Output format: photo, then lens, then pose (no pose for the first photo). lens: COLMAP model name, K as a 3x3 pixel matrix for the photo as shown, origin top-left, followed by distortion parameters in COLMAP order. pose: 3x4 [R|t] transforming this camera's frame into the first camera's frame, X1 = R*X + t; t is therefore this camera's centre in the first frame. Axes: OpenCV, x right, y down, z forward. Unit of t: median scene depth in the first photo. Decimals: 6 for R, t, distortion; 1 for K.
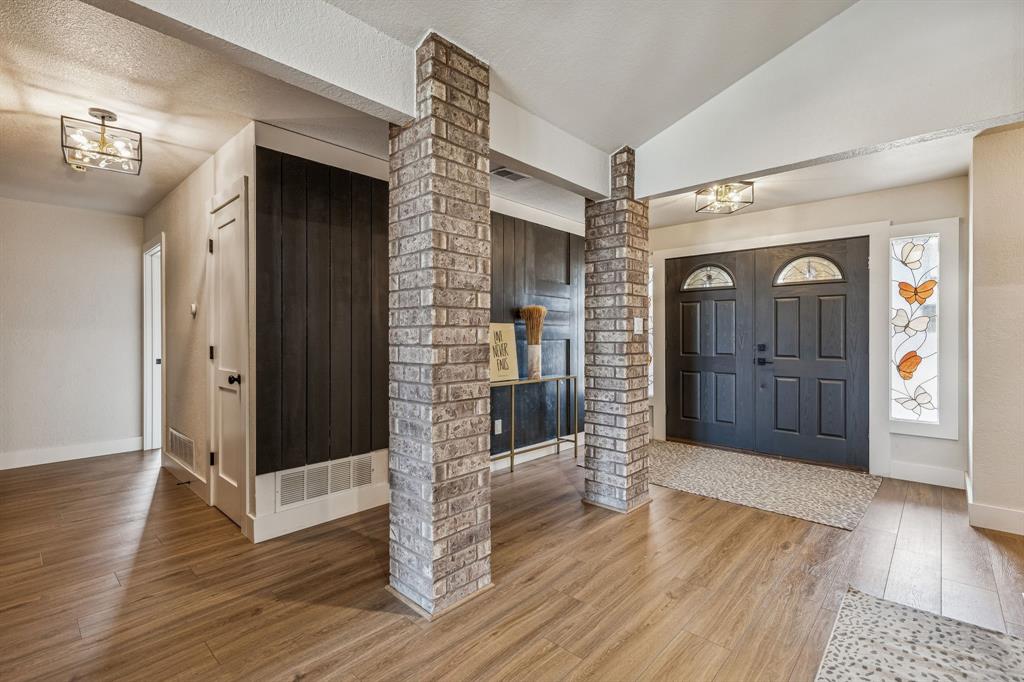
lens RADIAL K [[466.0, 0, 522.0], [0, 466.0, 336.9], [0, 0, 1]] dist [0.007811, -0.001666]
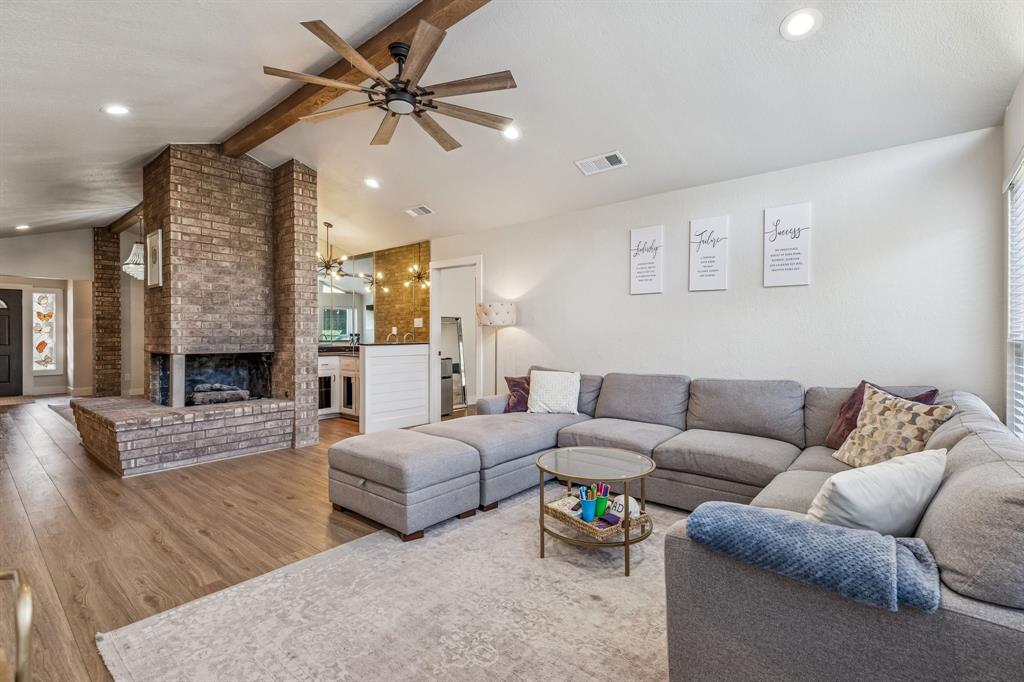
lens RADIAL K [[466.0, 0, 521.4], [0, 466.0, 336.3], [0, 0, 1]] dist [0.007811, -0.001666]
pose [[-0.039059, -0.003772, 0.999230, -1.674288], [0.004901, 0.999980, 0.003966, 0.009517], [-0.999225, 0.005052, -0.039040, -1.363536]]
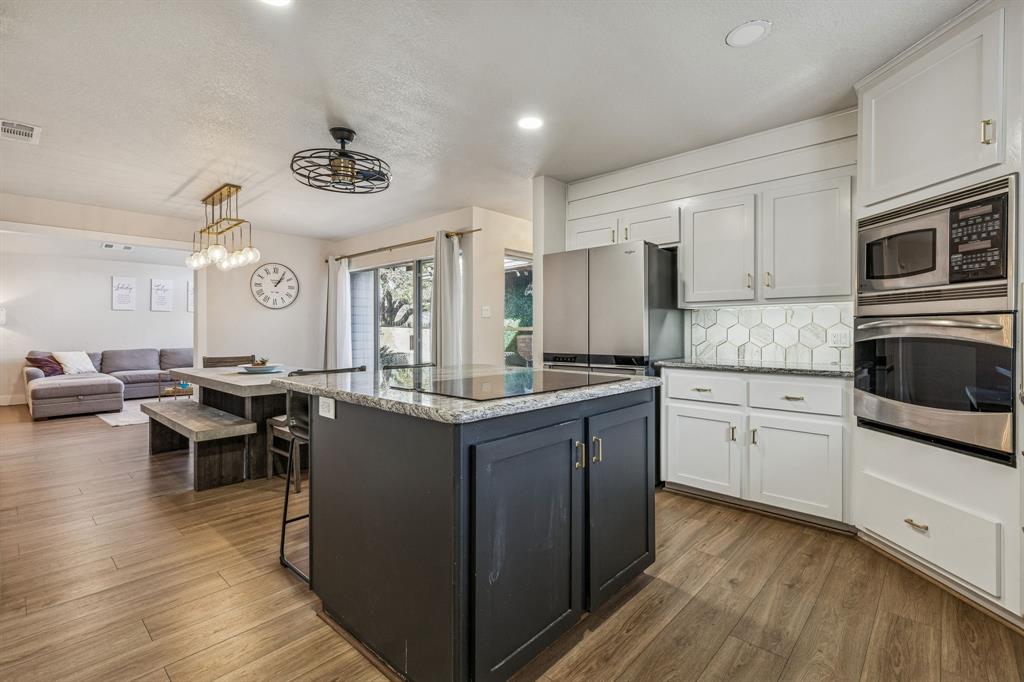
lens RADIAL K [[466.0, 0, 513.4], [0, 466.0, 330.8], [0, 0, 1]] dist [0.007811, -0.001666]
pose [[-0.999838, 0.010306, 0.014777, -2.446473], [0.010325, 0.999946, 0.001224, 0.028823], [-0.014764, 0.001376, -0.999890, 0.459150]]
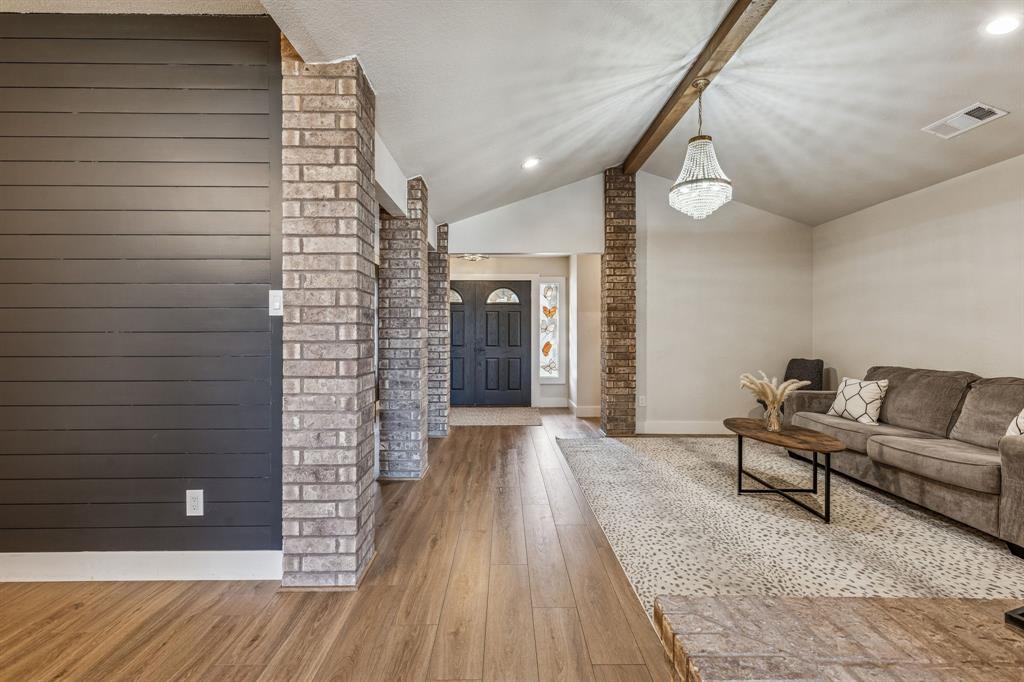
lens RADIAL K [[466.0, 0, 505.5], [0, 466.0, 334.4], [0, 0, 1]] dist [0.007811, -0.001666]
pose [[0.742117, -0.000186, 0.670271, -0.615965], [0.002944, 0.999991, -0.002982, 0.004913], [-0.670264, 0.004187, 0.742111, -0.334815]]
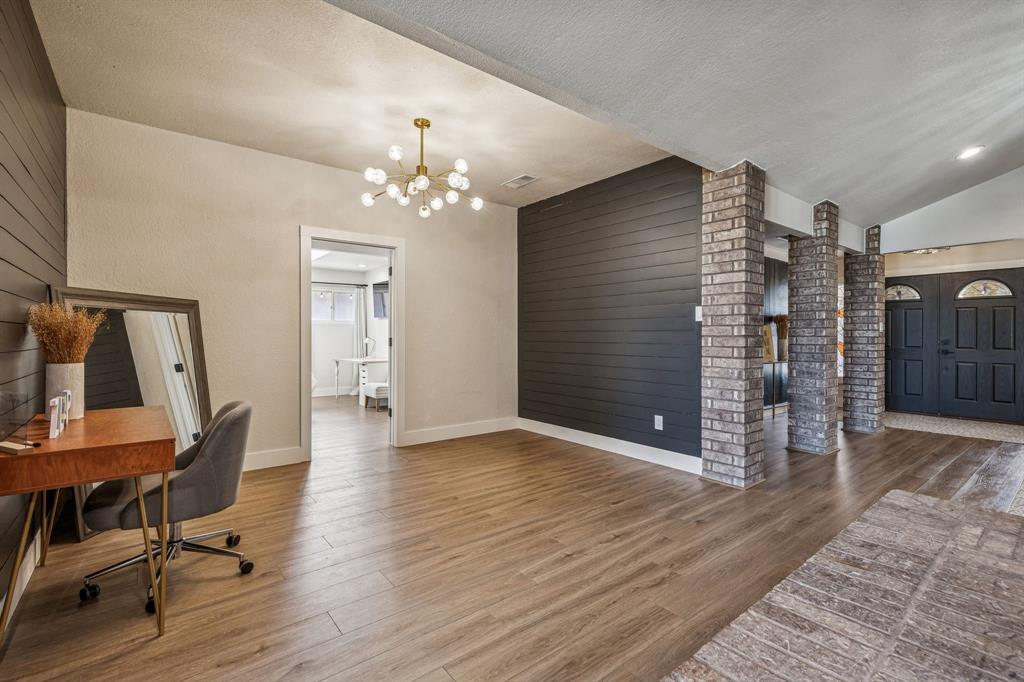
lens RADIAL K [[466.0, 0, 521.2], [0, 466.0, 334.6], [0, 0, 1]] dist [0.007811, -0.001666]
pose [[0.987599, 0.004108, -0.156941, -0.658239], [-0.004837, 0.999979, -0.004264, 0.014017], [0.156920, 0.004971, 0.987599, -0.756517]]
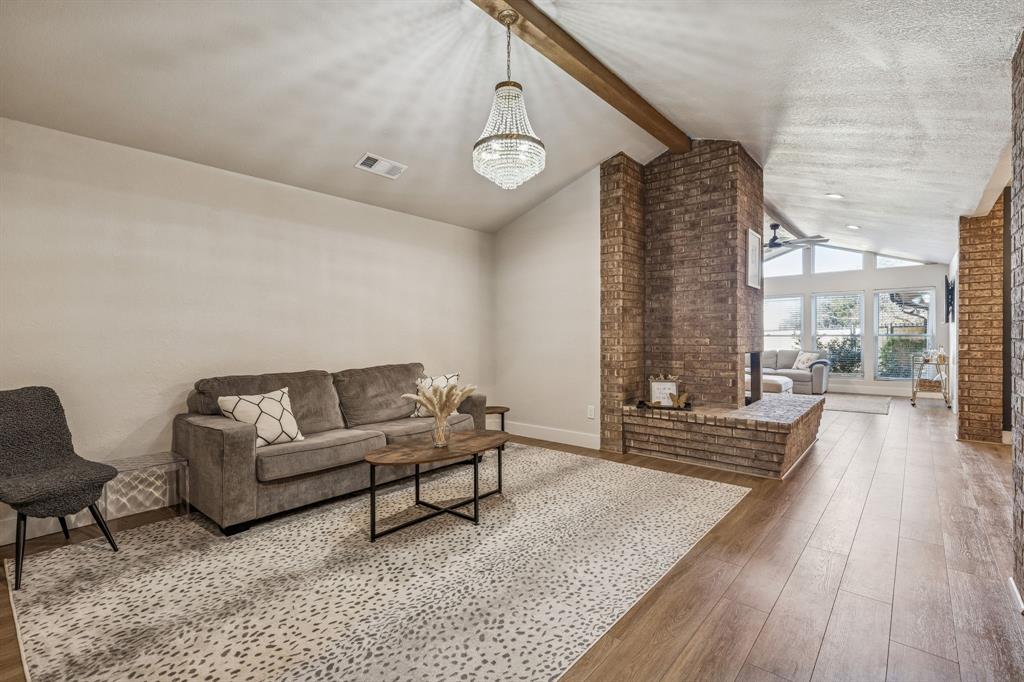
lens RADIAL K [[466.0, 0, 516.9], [0, 466.0, 336.1], [0, 0, 1]] dist [0.007811, -0.001666]
pose [[-0.999679, 0.006941, -0.024350, 0.318327], [0.006877, 0.999973, 0.002685, 0.003259], [0.024368, 0.002517, -0.999700, 0.851906]]
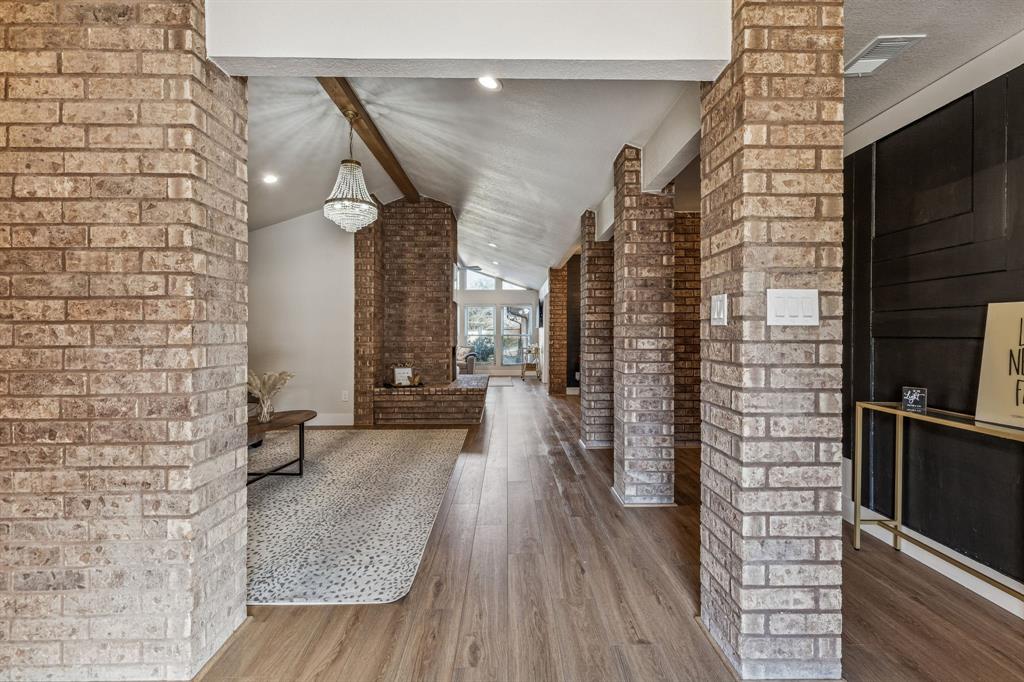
lens RADIAL K [[466.0, 0, 519.8], [0, 466.0, 338.6], [0, 0, 1]] dist [0.007811, -0.001666]
pose [[-0.725773, 0.008882, -0.687877, 0.757468], [0.001665, 0.999936, 0.011154, 0.004173], [0.687932, 0.006949, -0.725742, 1.148936]]
